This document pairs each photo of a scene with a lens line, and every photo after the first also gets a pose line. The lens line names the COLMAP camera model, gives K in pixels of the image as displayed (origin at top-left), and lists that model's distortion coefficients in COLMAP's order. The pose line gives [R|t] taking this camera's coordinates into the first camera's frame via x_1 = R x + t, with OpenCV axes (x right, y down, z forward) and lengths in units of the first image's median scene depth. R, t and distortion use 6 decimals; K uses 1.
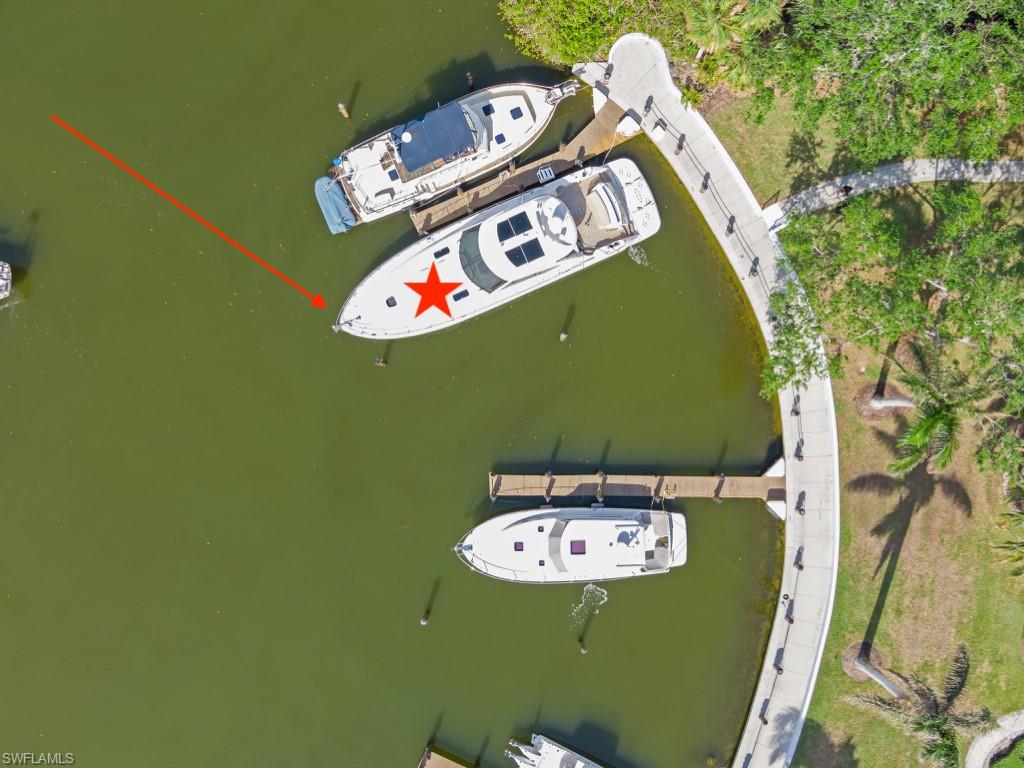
lens RADIAL K [[1088.1, 0, 512.0], [0, 1088.1, 384.0], [0, 0, 1]] dist [-0.058582, 0.005103]
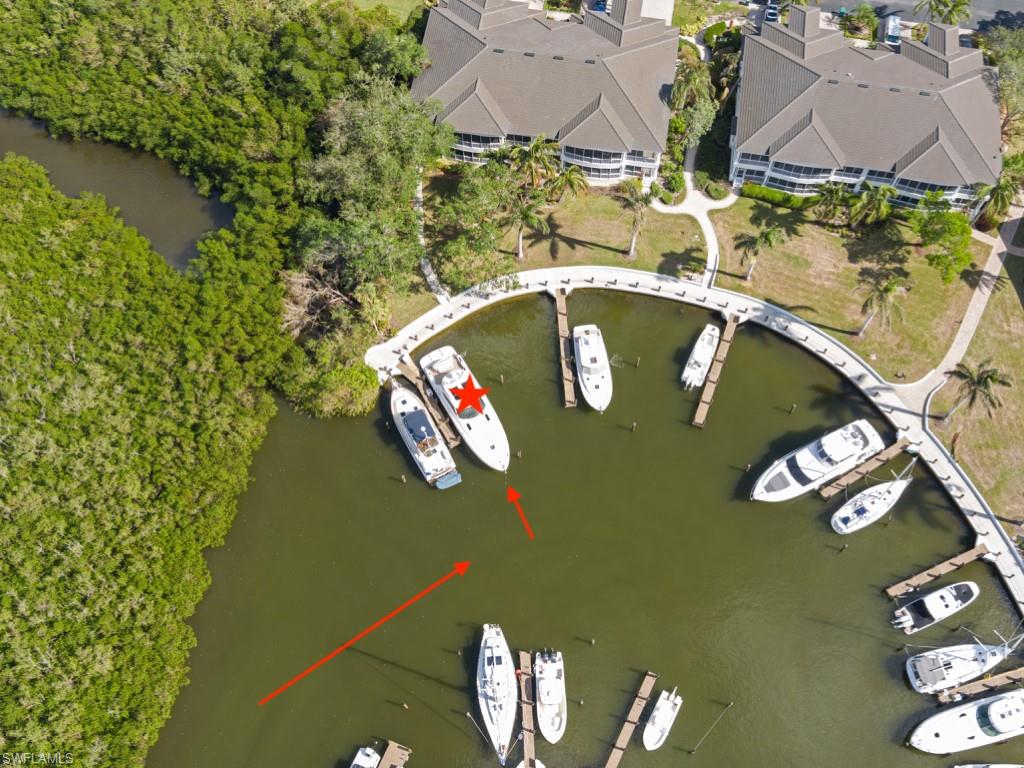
lens RADIAL K [[1088.1, 0, 512.0], [0, 1088.1, 384.0], [0, 0, 1]] dist [-0.058582, 0.005103]
pose [[-0.075917, -0.912198, 0.402656, -0.868424], [0.997047, -0.064765, 0.041262, -0.116128], [-0.011561, 0.404600, 0.914421, -1.051355]]
